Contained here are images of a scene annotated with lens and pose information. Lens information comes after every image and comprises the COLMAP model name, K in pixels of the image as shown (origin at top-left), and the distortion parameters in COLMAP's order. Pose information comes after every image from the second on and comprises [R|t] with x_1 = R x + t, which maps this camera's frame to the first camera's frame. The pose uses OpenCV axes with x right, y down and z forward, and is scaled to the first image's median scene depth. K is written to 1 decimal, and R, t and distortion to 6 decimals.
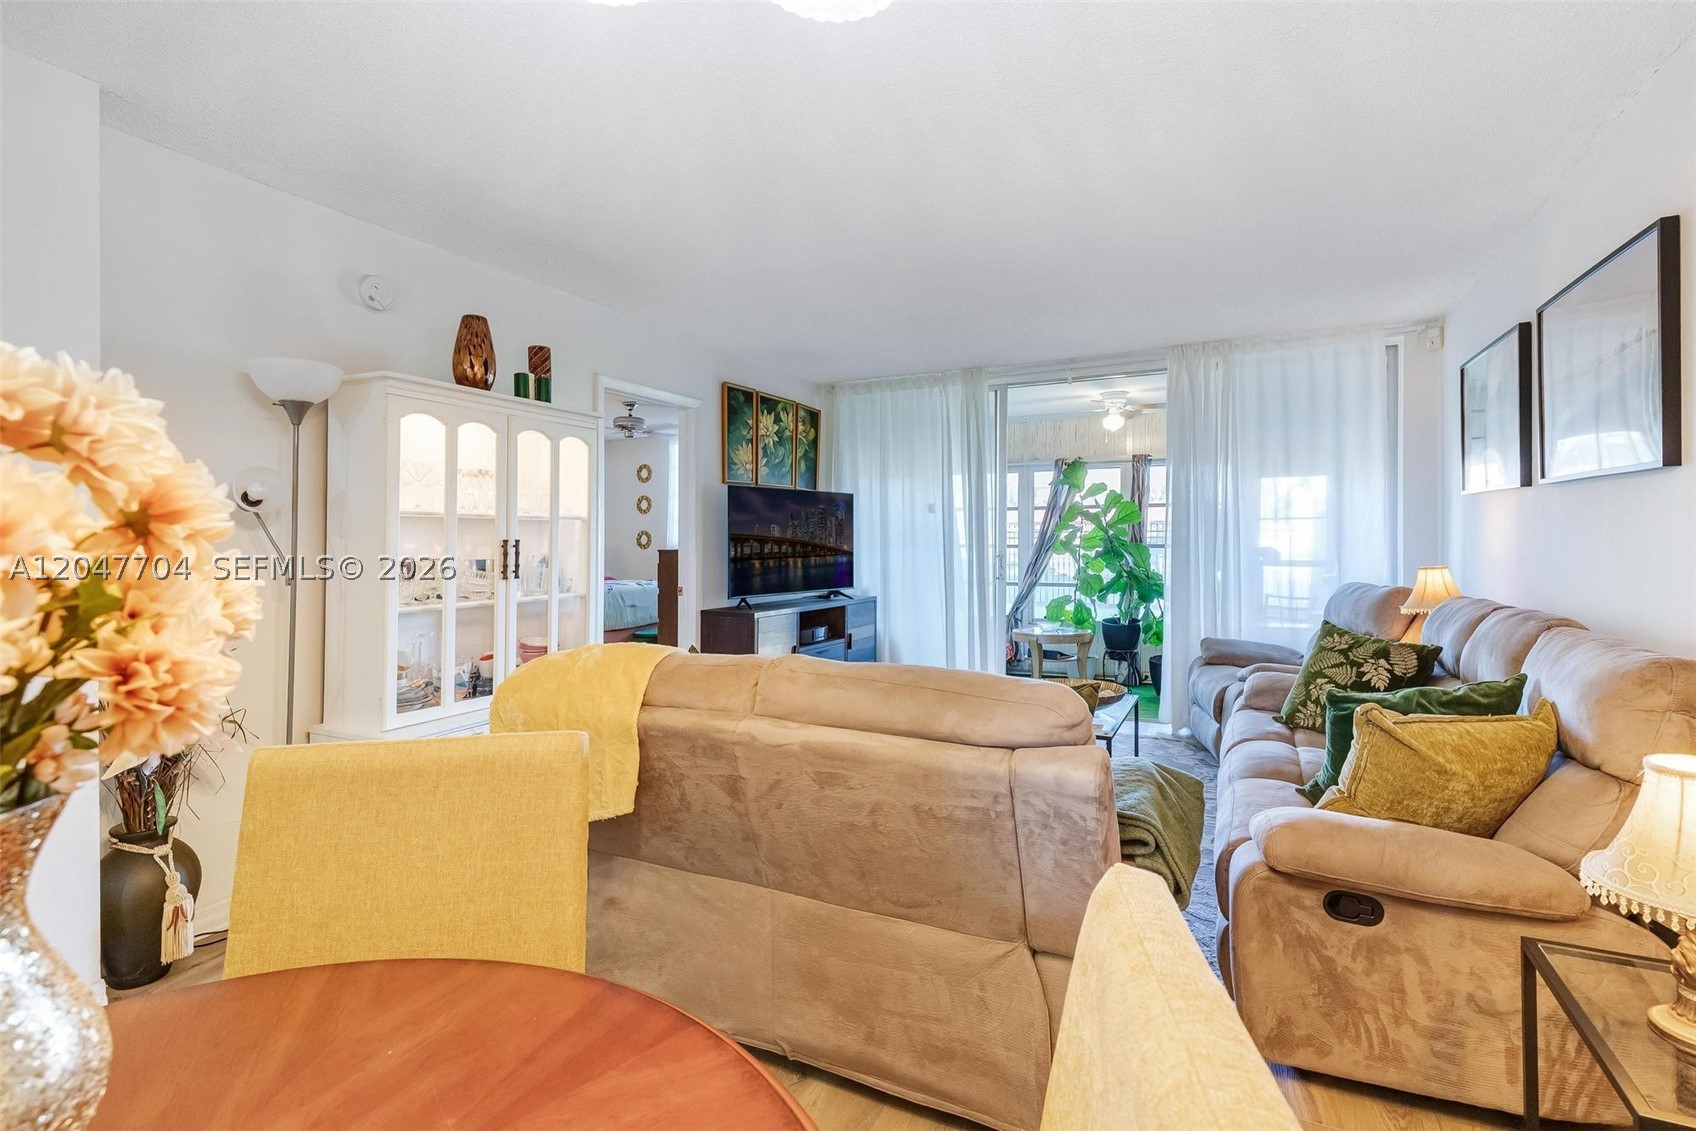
lens RADIAL K [[778.7, 0, 848.5], [0, 778.7, 523.4], [0, 0, 1]] dist [0.000578, -0.000029]
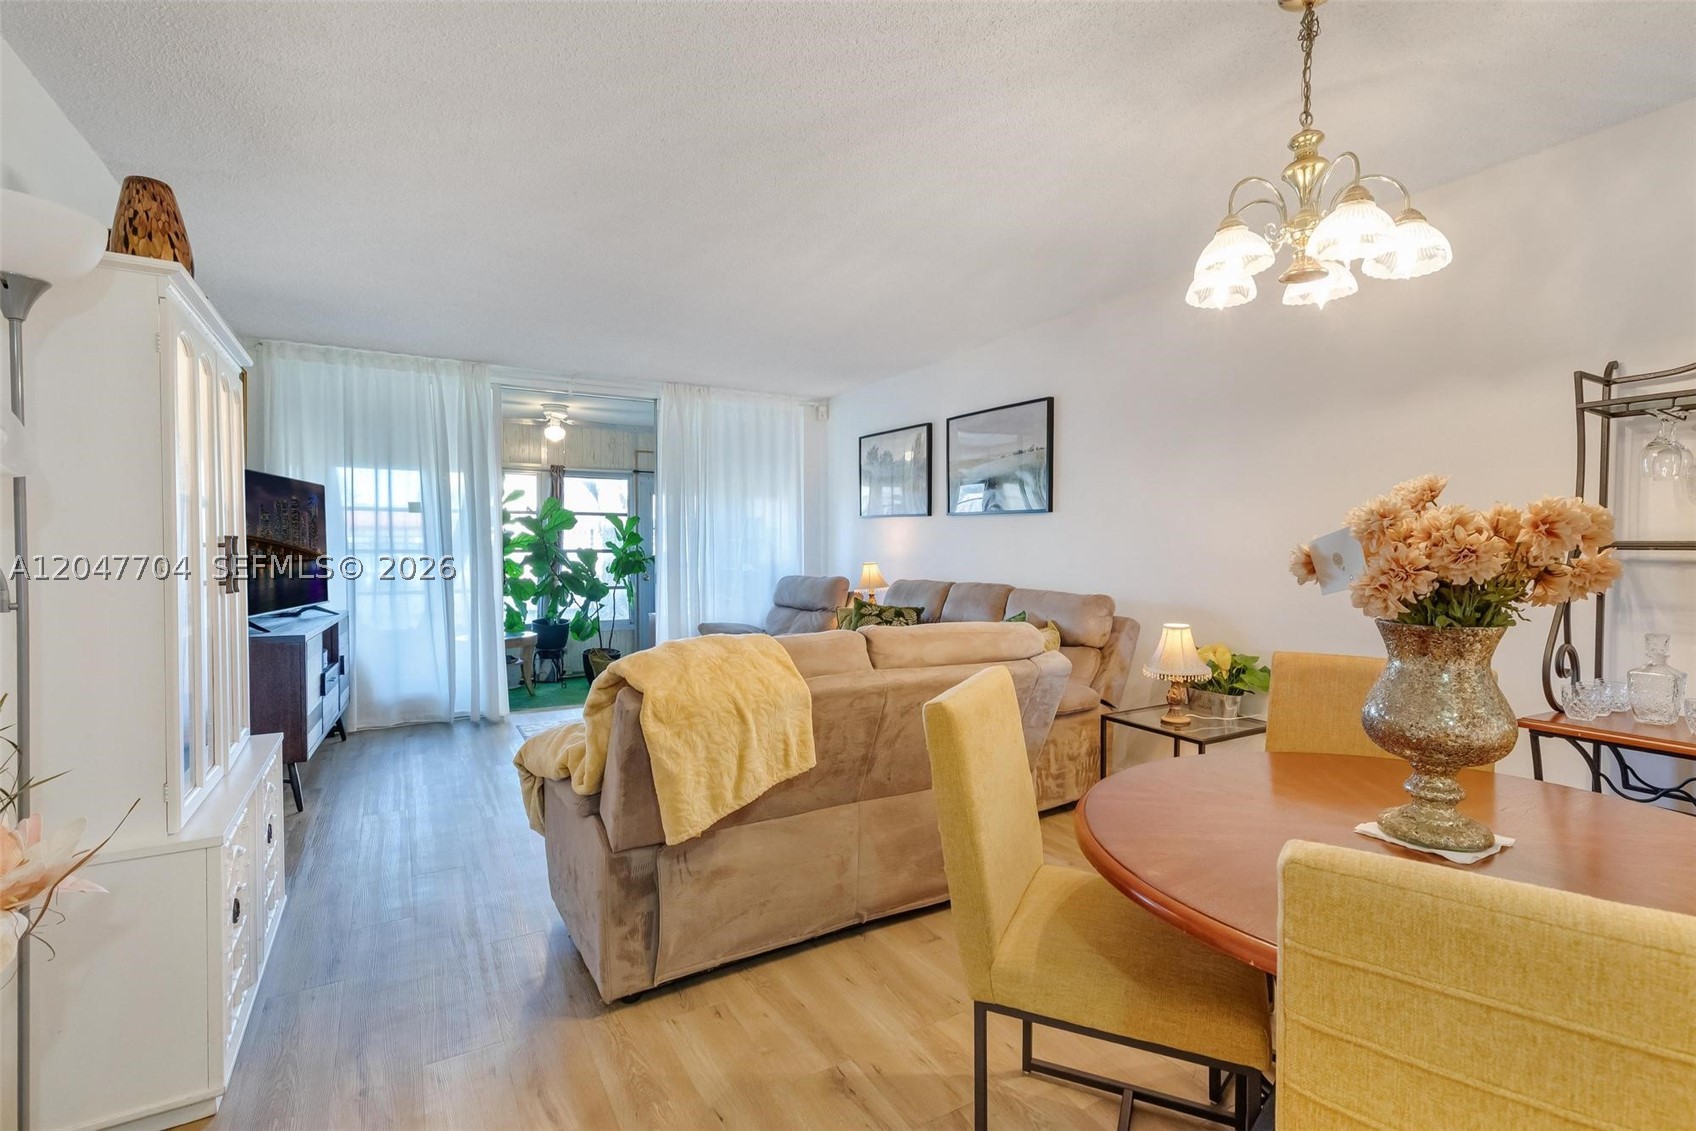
lens RADIAL K [[782.6, 0, 859.0], [0, 782.6, 574.5], [0, 0, 1]] dist [0.008758, -0.000086]
pose [[0.554372, -0.022746, 0.831958, -0.393144], [-0.022461, 0.998853, 0.042276, 0.007303], [-0.831966, -0.042123, 0.553226, 0.080842]]
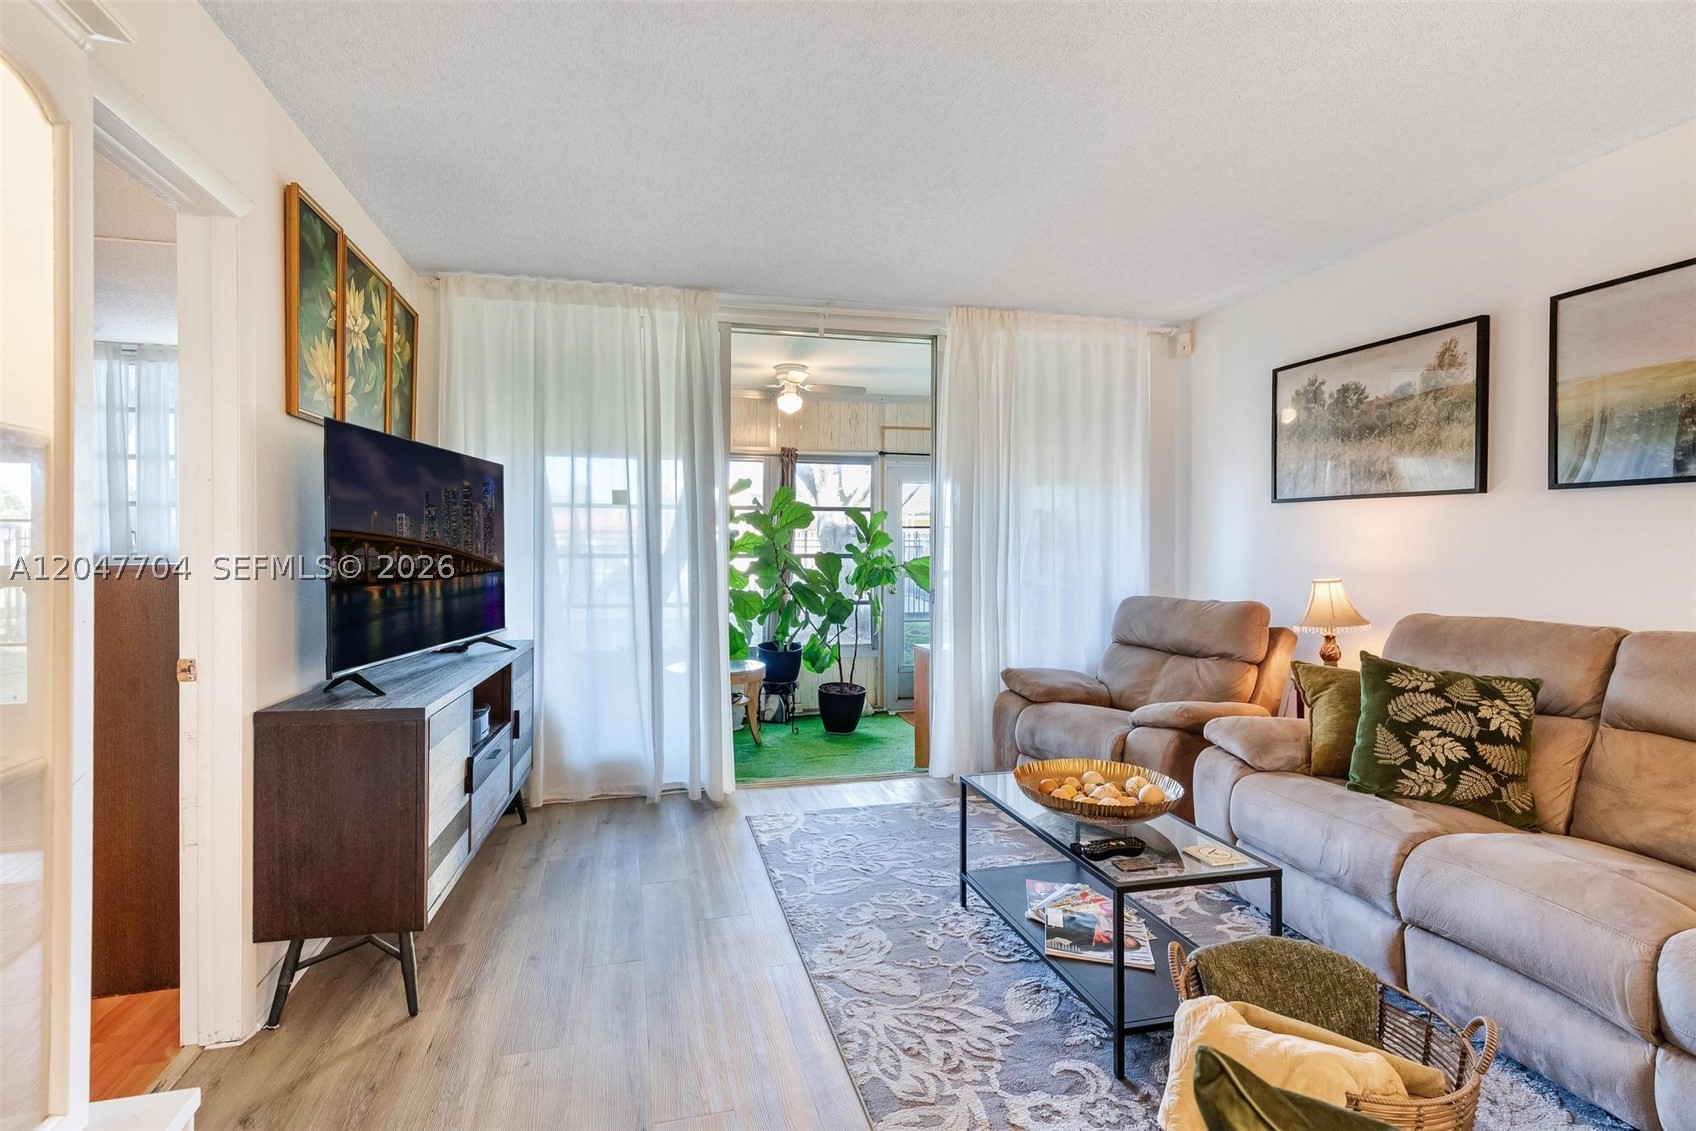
lens RADIAL K [[803.1, 0, 810.8], [0, 803.1, 556.8], [0, 0, 1]] dist [0.025356, -0.000075]
pose [[0.780092, 0.001200, 0.625664, -0.202032], [-0.019779, 0.999546, 0.022744, 0.011920], [-0.625353, -0.030118, 0.779761, 0.414420]]
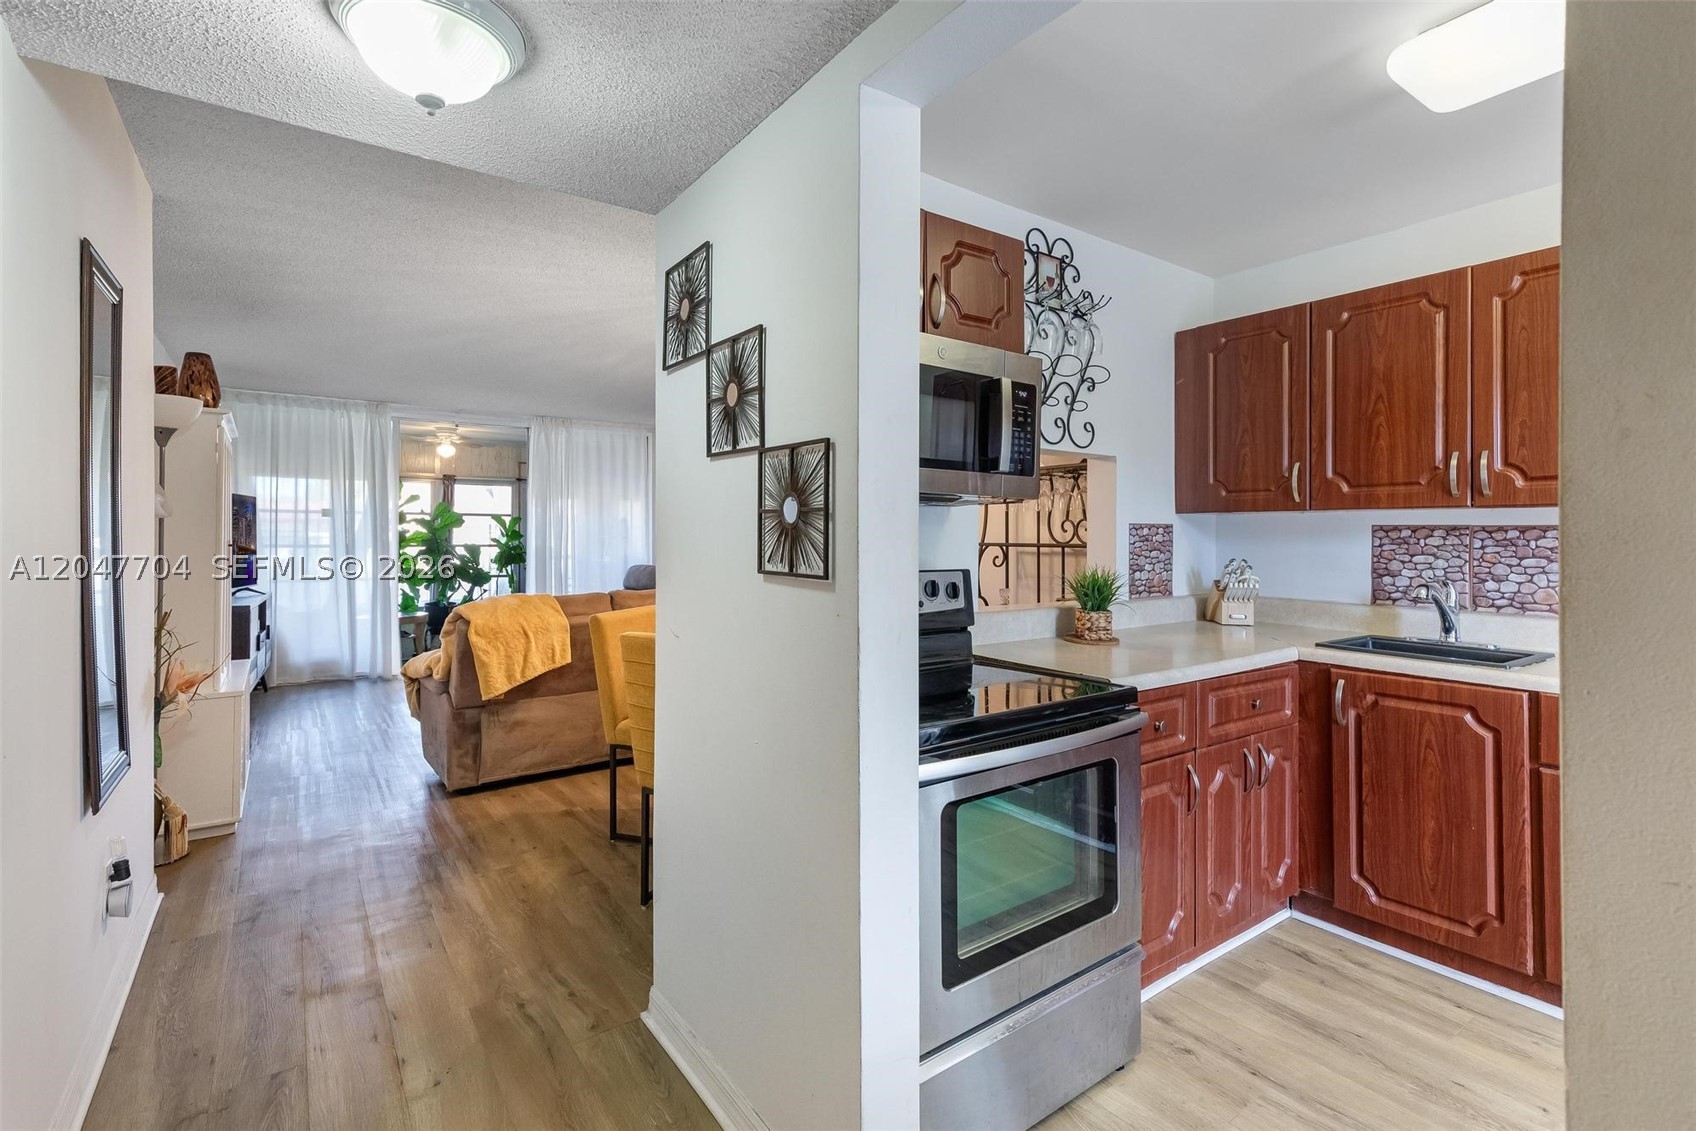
lens RADIAL K [[765.6, 0, 869.9], [0, 765.6, 538.0], [0, 0, 1]] dist [0.003754, 0.000160]
pose [[0.449997, 0.007917, 0.892995, -0.598167], [-0.022620, 0.999741, 0.002535, -0.005172], [-0.892744, -0.021340, 0.450059, -0.259789]]
